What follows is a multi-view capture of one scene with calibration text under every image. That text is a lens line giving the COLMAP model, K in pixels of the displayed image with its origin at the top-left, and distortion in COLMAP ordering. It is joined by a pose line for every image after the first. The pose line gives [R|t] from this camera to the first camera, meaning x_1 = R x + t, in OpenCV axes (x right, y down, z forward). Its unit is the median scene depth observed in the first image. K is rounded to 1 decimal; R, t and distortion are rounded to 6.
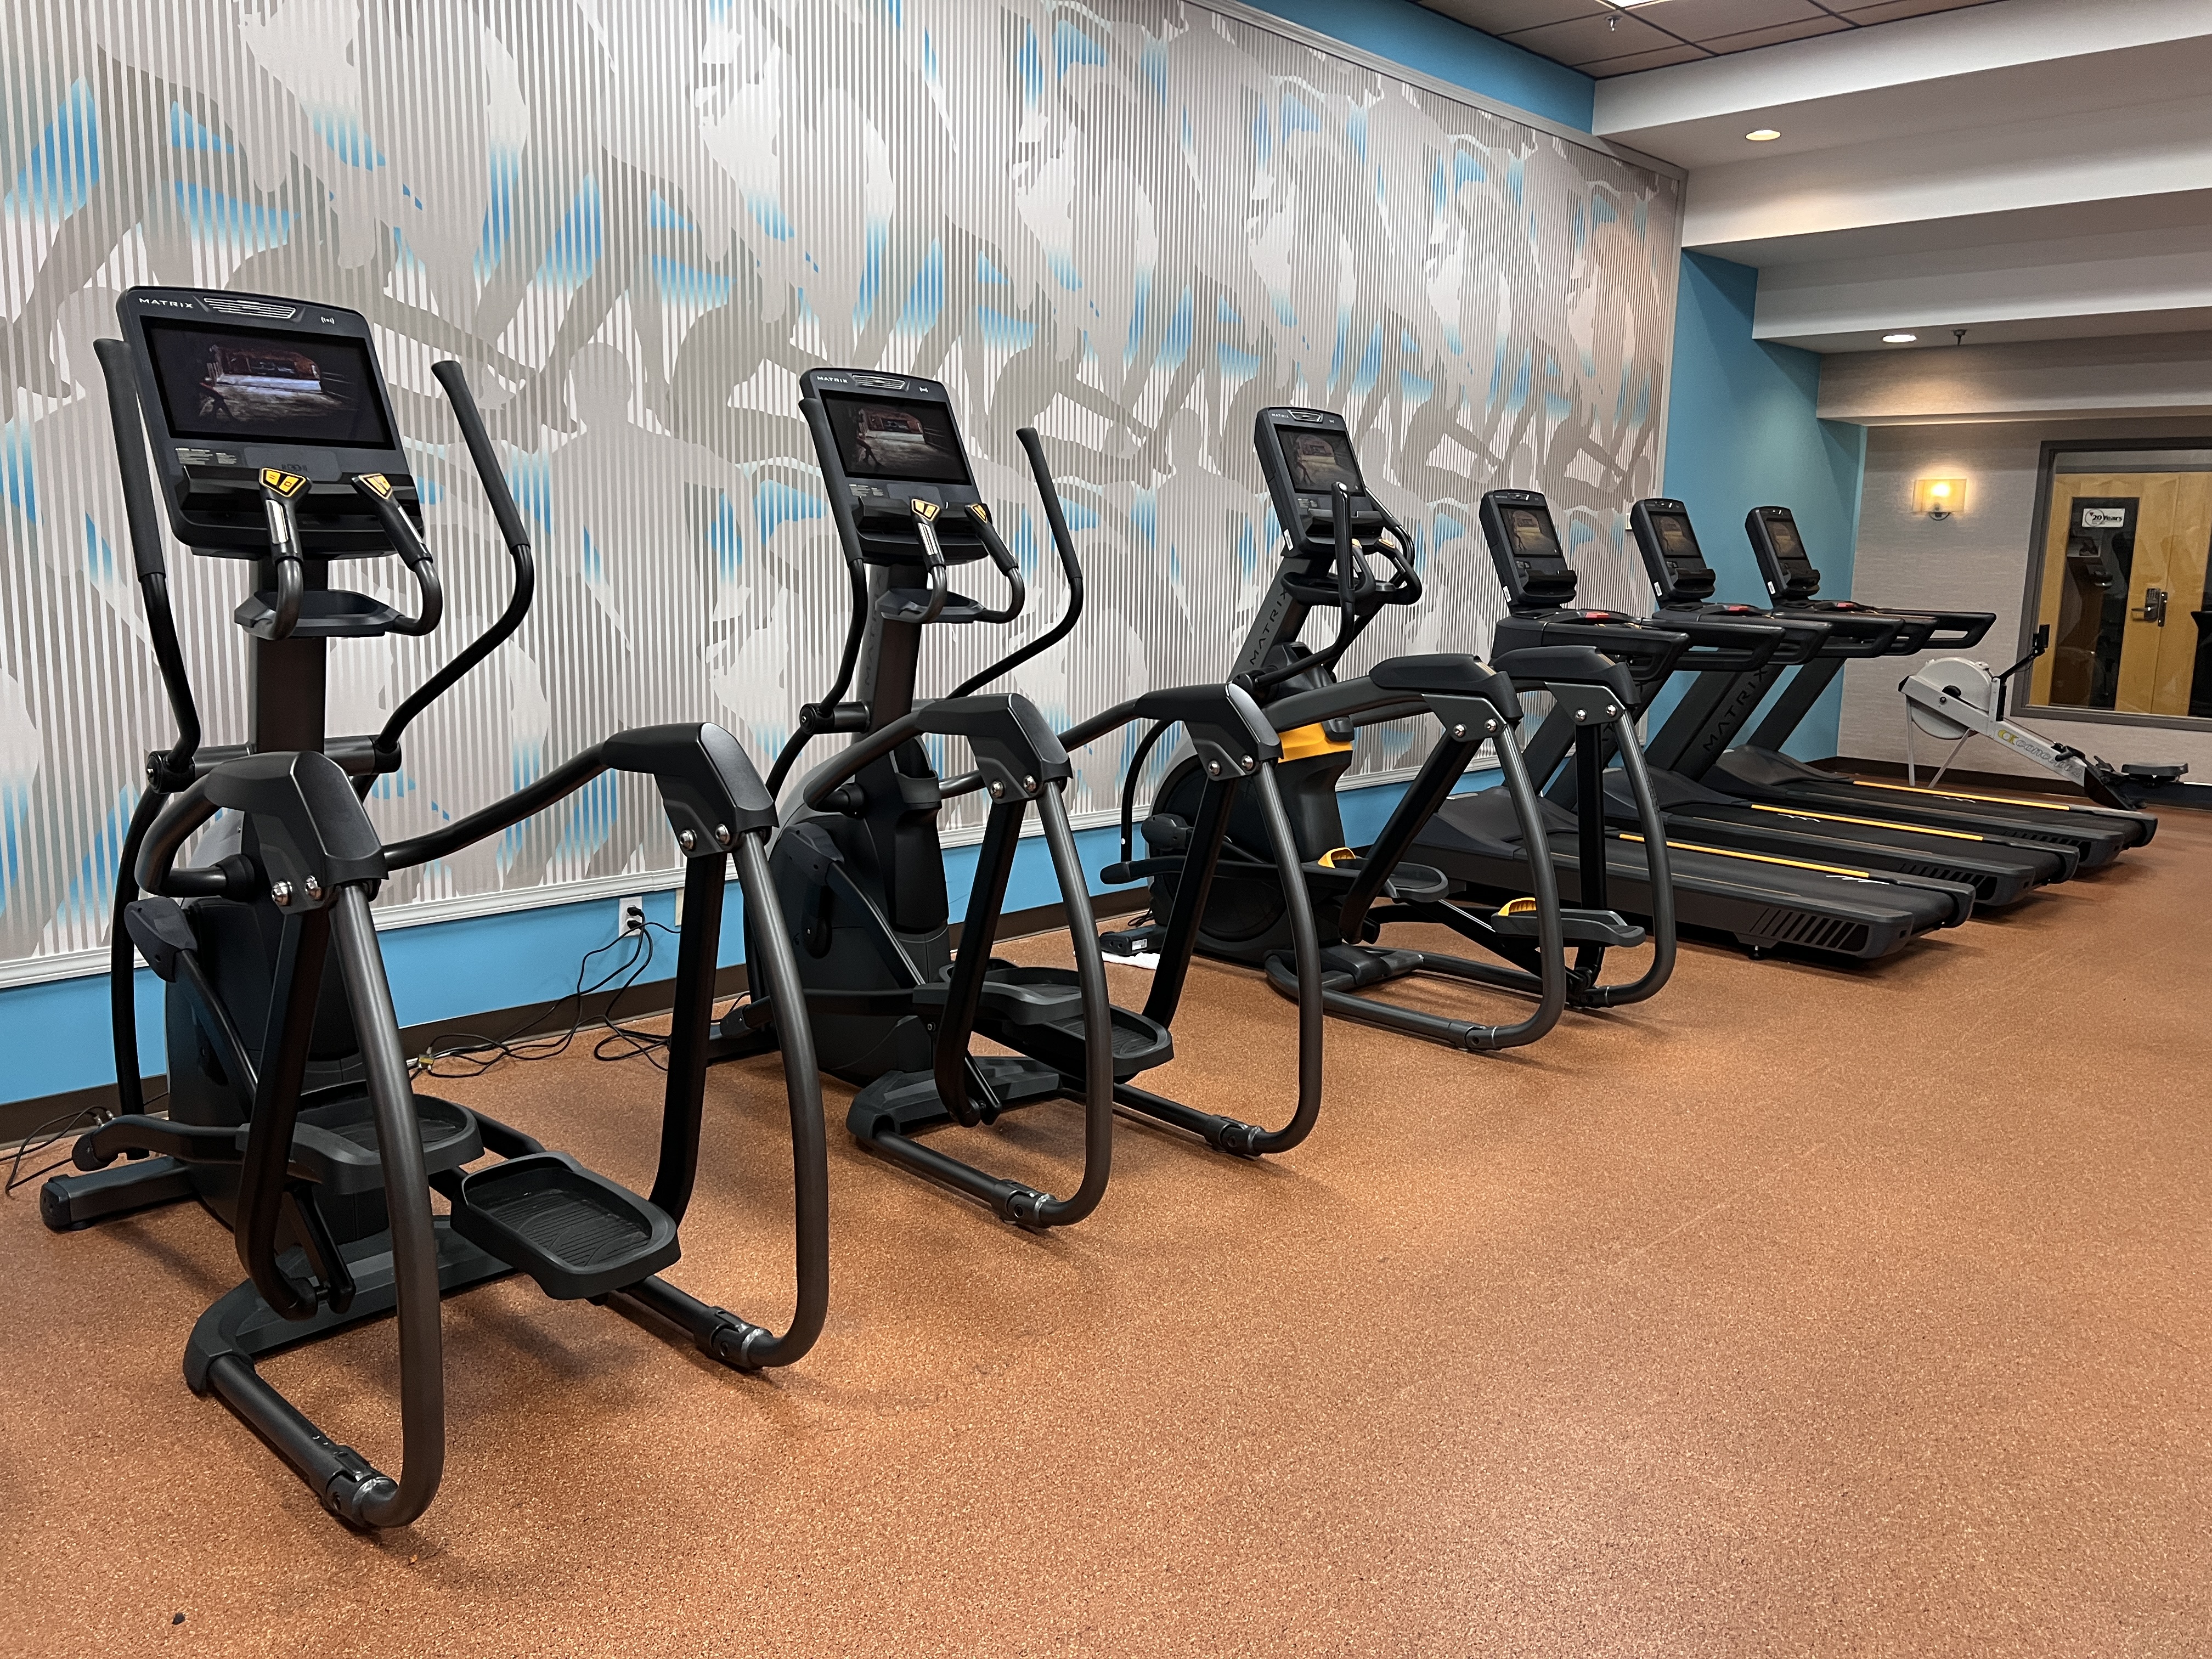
lens RADIAL K [[1681.7, 0, 1106.6], [0, 1681.7, 845.5], [0, 0, 1]] dist [0.047259, -0.018139]
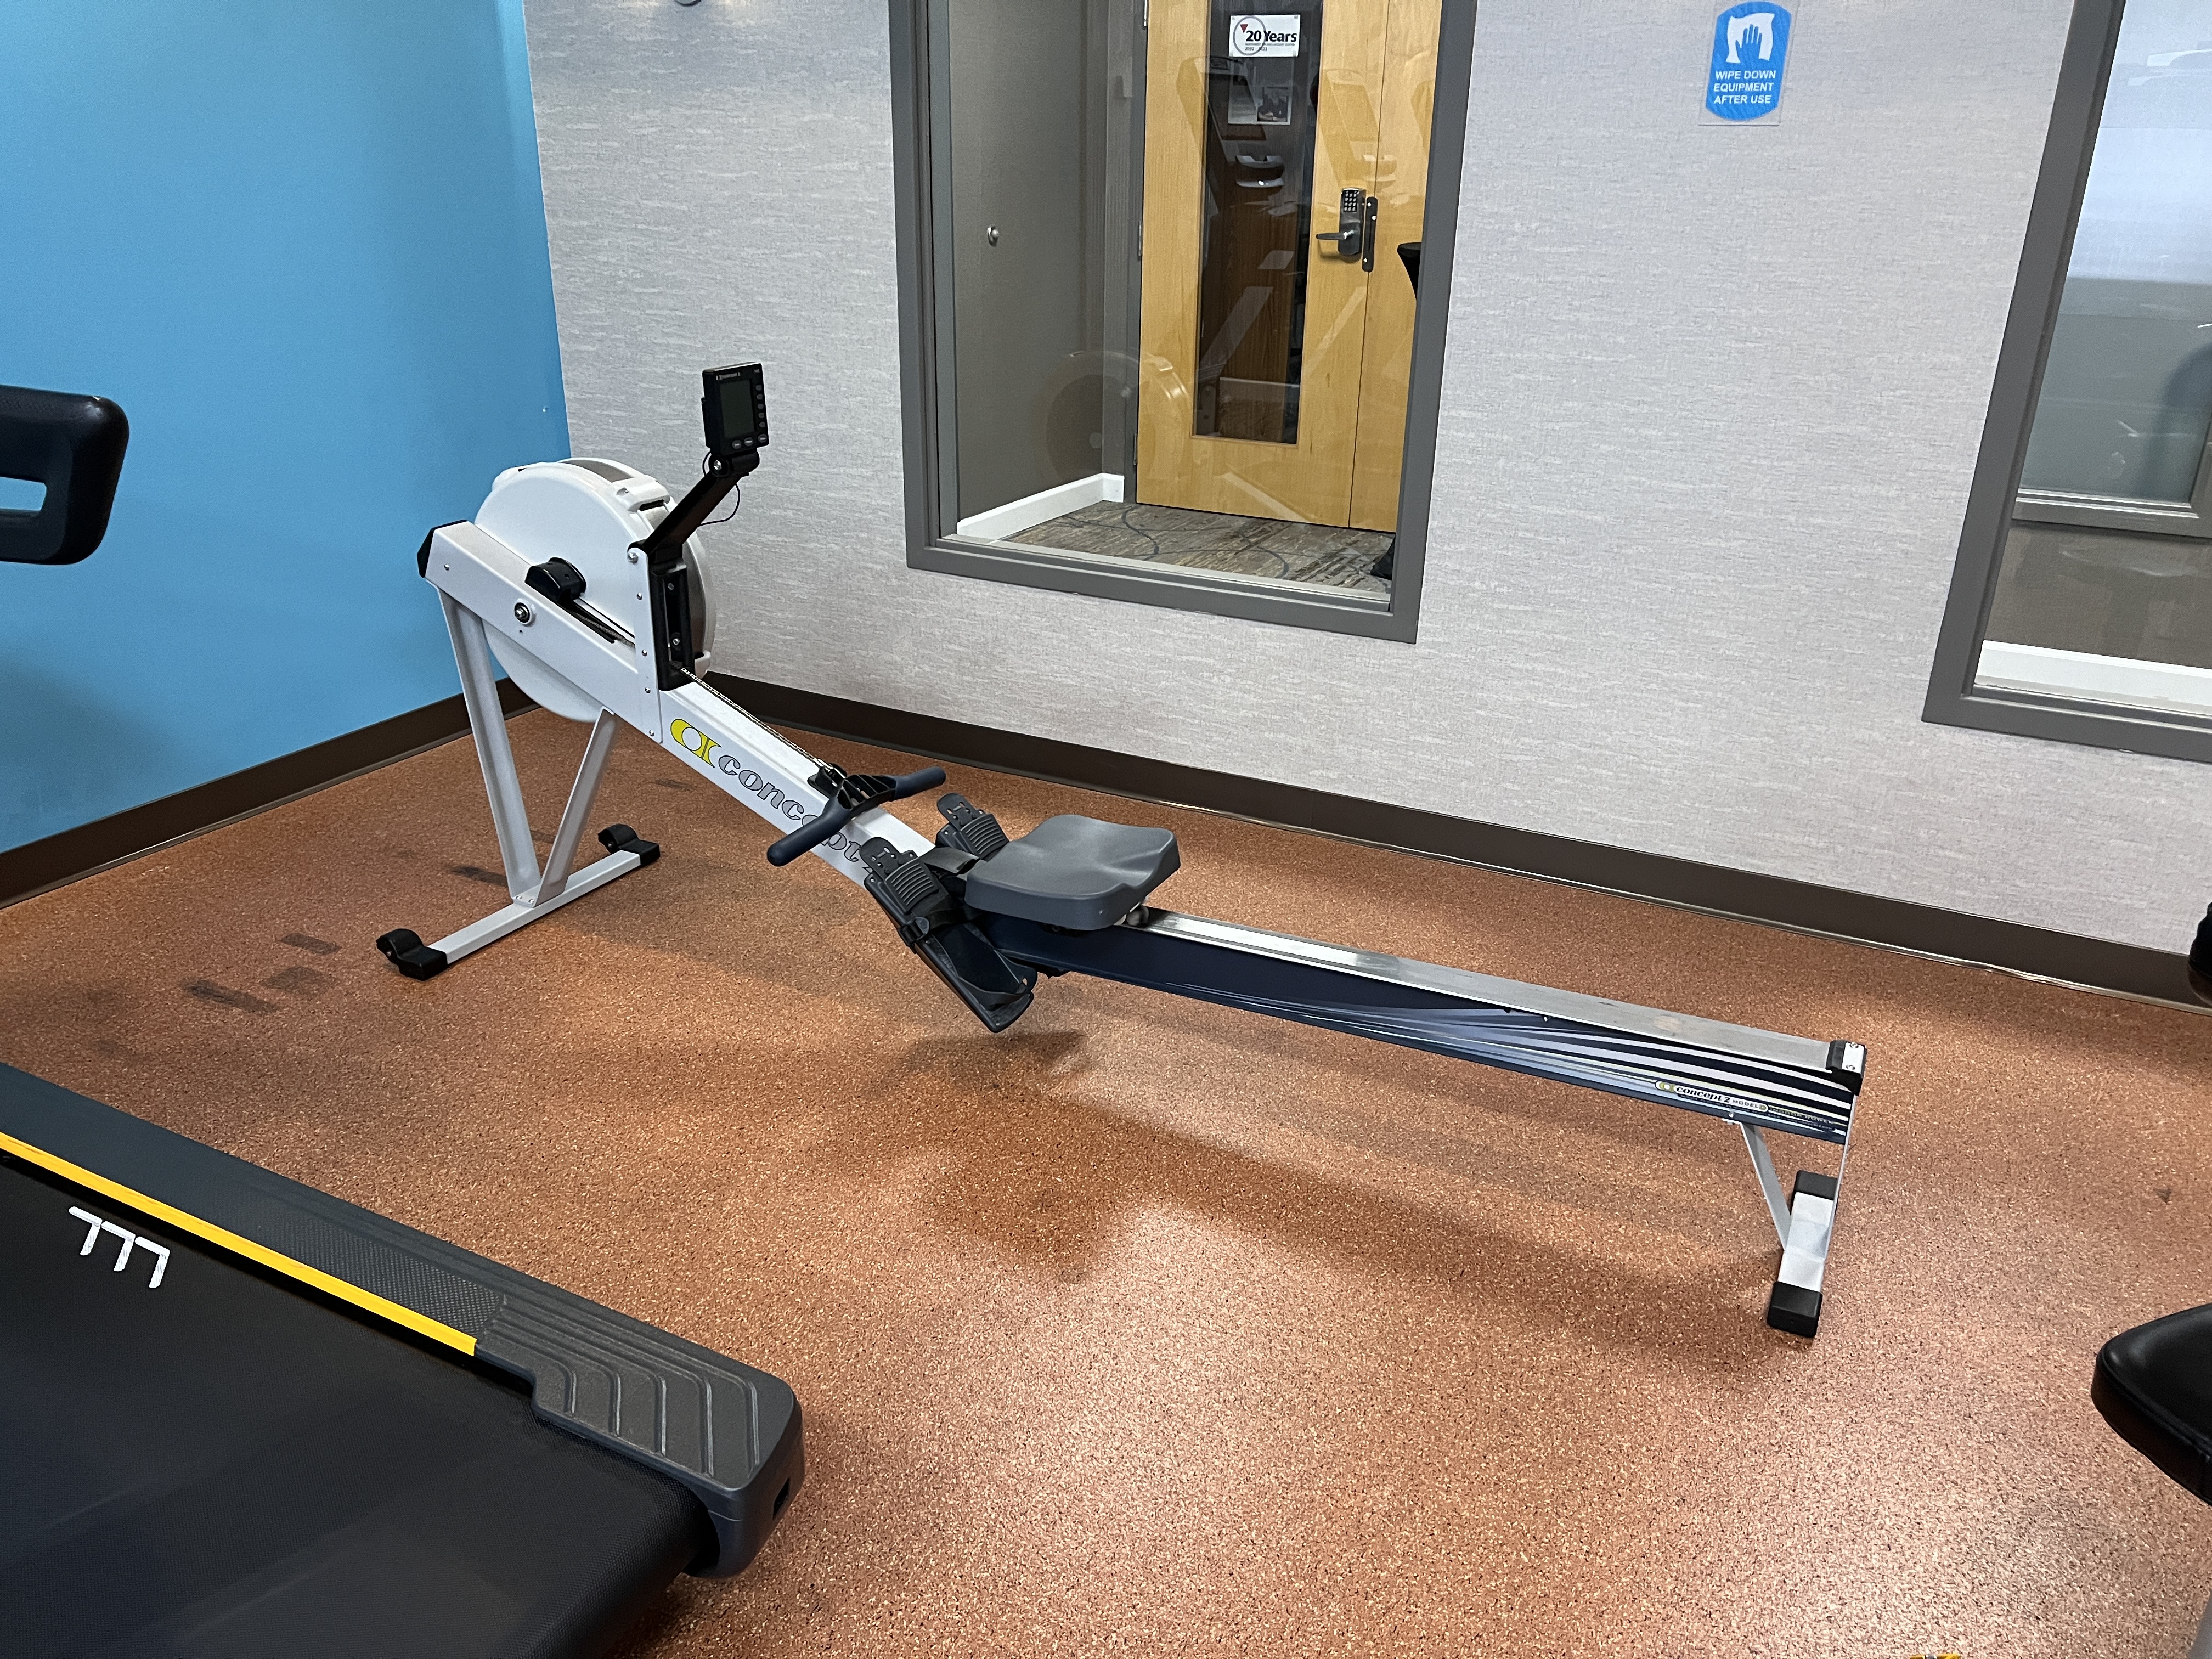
lens RADIAL K [[1681.7, 0, 1104.3], [0, 1681.7, 832.0], [0, 0, 1]] dist [0.047259, -0.018139]
pose [[0.956578, -0.119082, 0.266040, 0.388319], [0.057516, 0.971907, 0.228230, -0.085176], [-0.285744, -0.203018, 0.936554, 0.518175]]
